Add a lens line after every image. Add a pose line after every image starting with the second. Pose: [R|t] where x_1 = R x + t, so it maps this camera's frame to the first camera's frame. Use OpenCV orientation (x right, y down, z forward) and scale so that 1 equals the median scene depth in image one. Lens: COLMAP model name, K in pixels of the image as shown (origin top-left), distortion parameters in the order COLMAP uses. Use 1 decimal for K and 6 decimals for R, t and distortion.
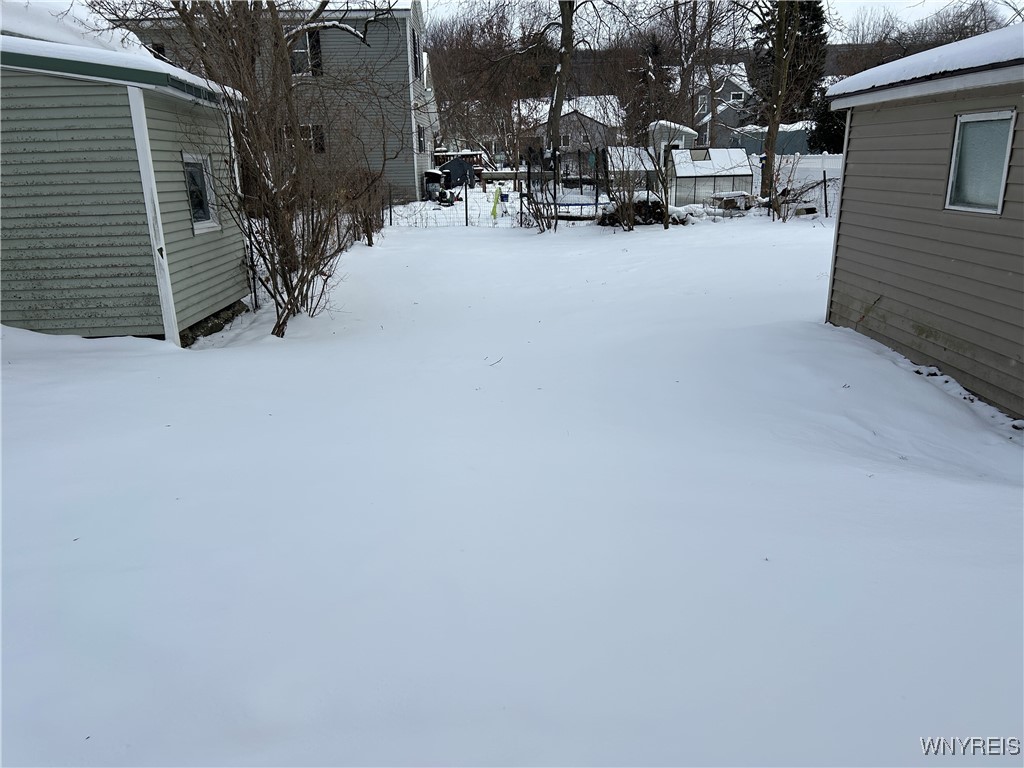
lens RADIAL K [[769.2, 0, 511.2], [0, 769.2, 395.2], [0, 0, 1]] dist [0.071334, -0.080913]
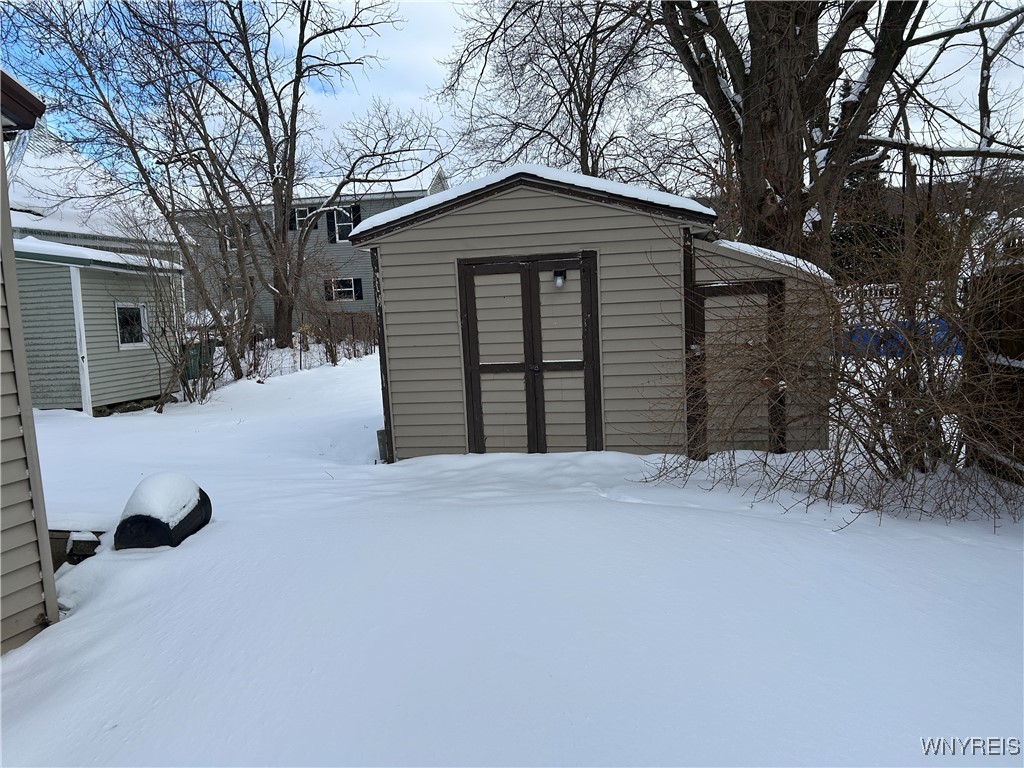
lens RADIAL K [[769.2, 0, 503.1], [0, 769.2, 397.5], [0, 0, 1]] dist [0.071334, -0.080913]
pose [[0.977894, 0.005649, -0.209025, 0.314059], [-0.041408, 0.985071, -0.167097, 0.056594], [0.204960, 0.172058, 0.963529, -0.168674]]
